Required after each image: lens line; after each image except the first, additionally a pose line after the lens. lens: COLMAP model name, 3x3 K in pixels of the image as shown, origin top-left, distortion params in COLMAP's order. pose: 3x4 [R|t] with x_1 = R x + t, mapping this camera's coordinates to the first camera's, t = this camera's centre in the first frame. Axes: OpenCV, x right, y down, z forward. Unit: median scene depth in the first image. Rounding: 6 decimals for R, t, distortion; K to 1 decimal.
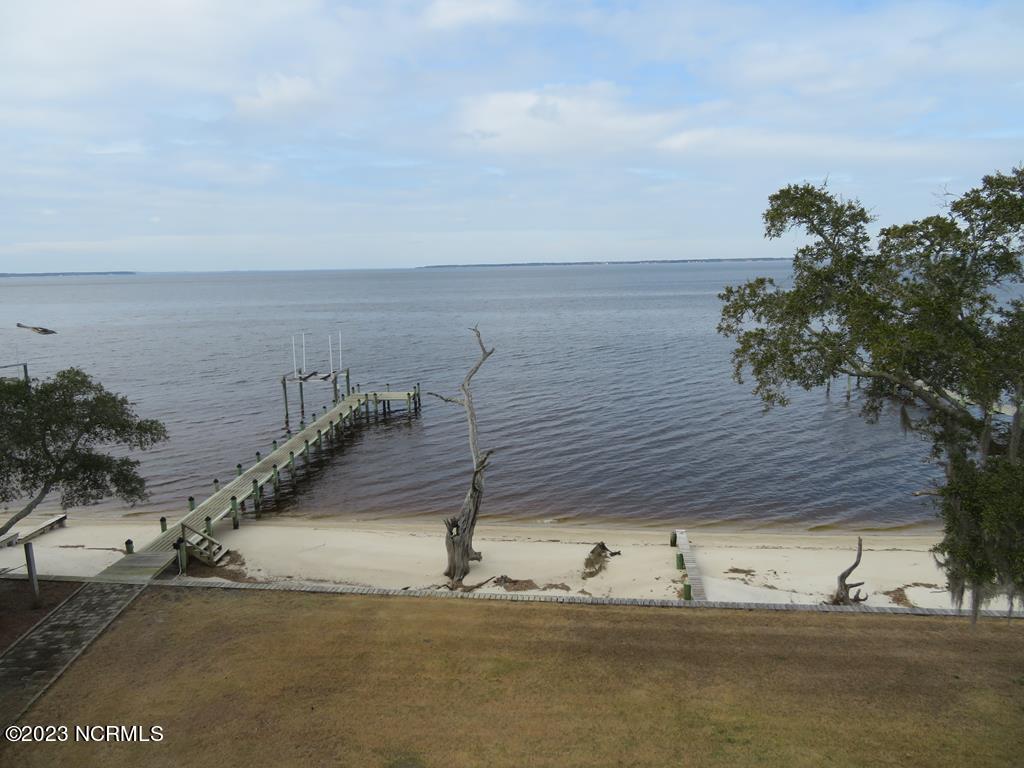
lens RADIAL K [[727.7, 0, 513.1], [0, 727.7, 386.3], [0, 0, 1]] dist [-0.016119, 0.009410]
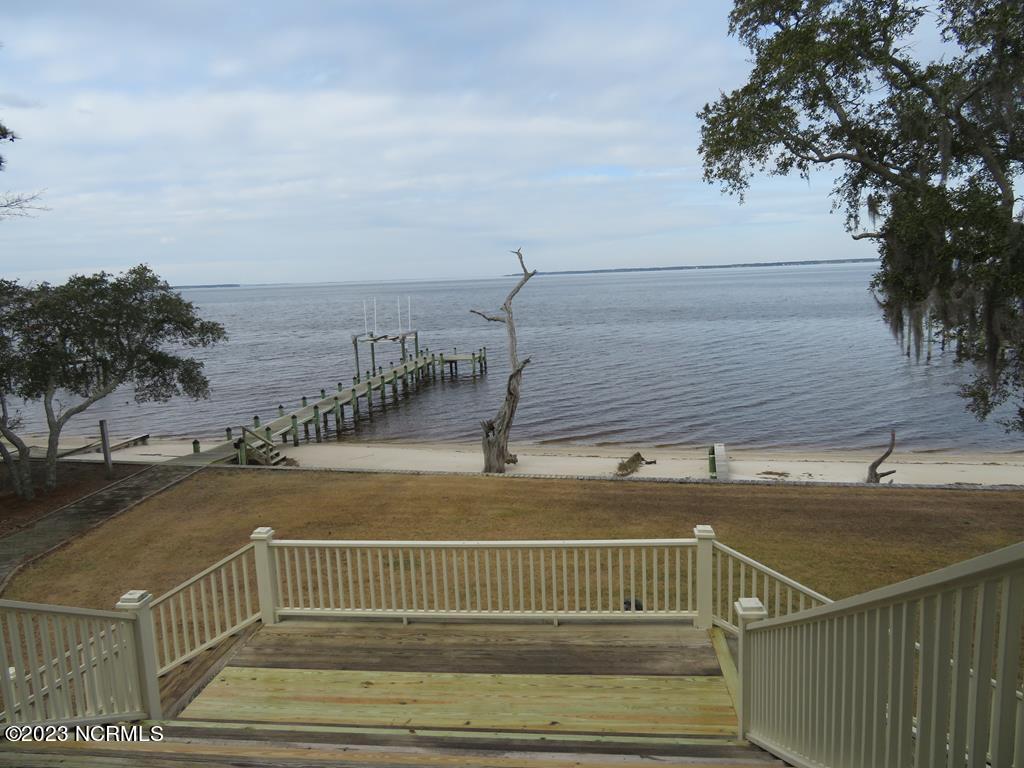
lens RADIAL K [[727.7, 0, 510.3], [0, 727.7, 382.5], [0, 0, 1]] dist [-0.016119, 0.009410]
pose [[0.992609, -0.000620, -0.121357, 0.074413], [-0.000555, 0.999953, -0.009646, 0.137993], [0.121357, 0.009642, 0.992562, -0.029612]]
